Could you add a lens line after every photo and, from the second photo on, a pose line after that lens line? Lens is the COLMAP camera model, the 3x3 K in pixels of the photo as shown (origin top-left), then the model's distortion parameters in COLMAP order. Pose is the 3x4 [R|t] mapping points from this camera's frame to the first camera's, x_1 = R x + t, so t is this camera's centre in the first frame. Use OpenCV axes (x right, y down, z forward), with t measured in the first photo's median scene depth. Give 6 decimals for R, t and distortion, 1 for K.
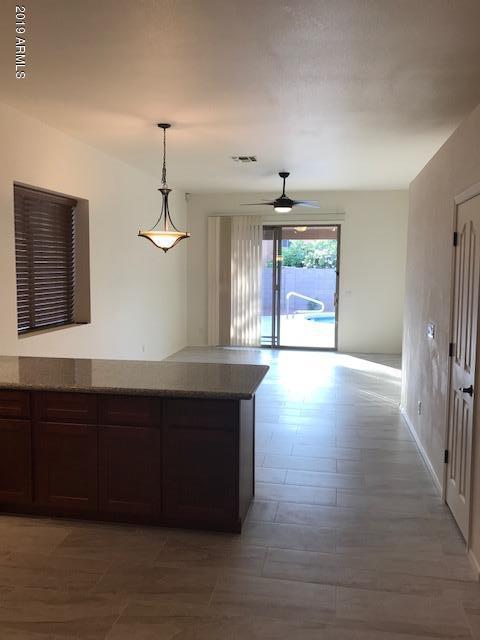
lens RADIAL K [[532.8, 0, 238.7], [0, 532.8, 317.9], [0, 0, 1]] dist [0.011340, -0.000133]
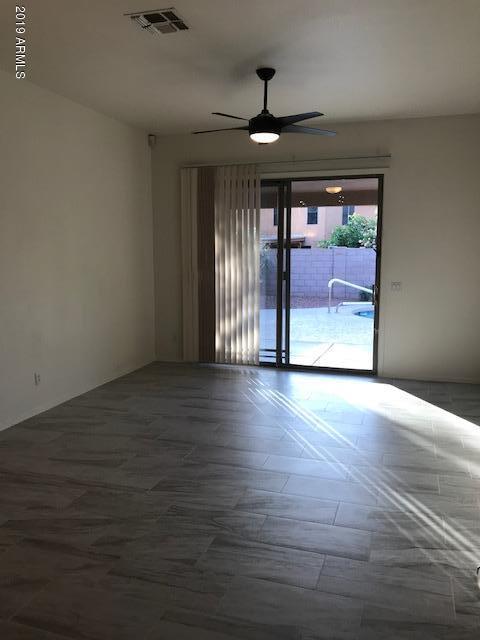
lens RADIAL K [[525.1, 0, 244.9], [0, 525.1, 307.7], [0, 0, 1]] dist [0.008450, 0.000960]
pose [[0.992234, 0.009126, -0.124053, 0.104238], [-0.007164, 0.999842, 0.016259, -0.027328], [0.124182, -0.015244, 0.992142, 0.355191]]
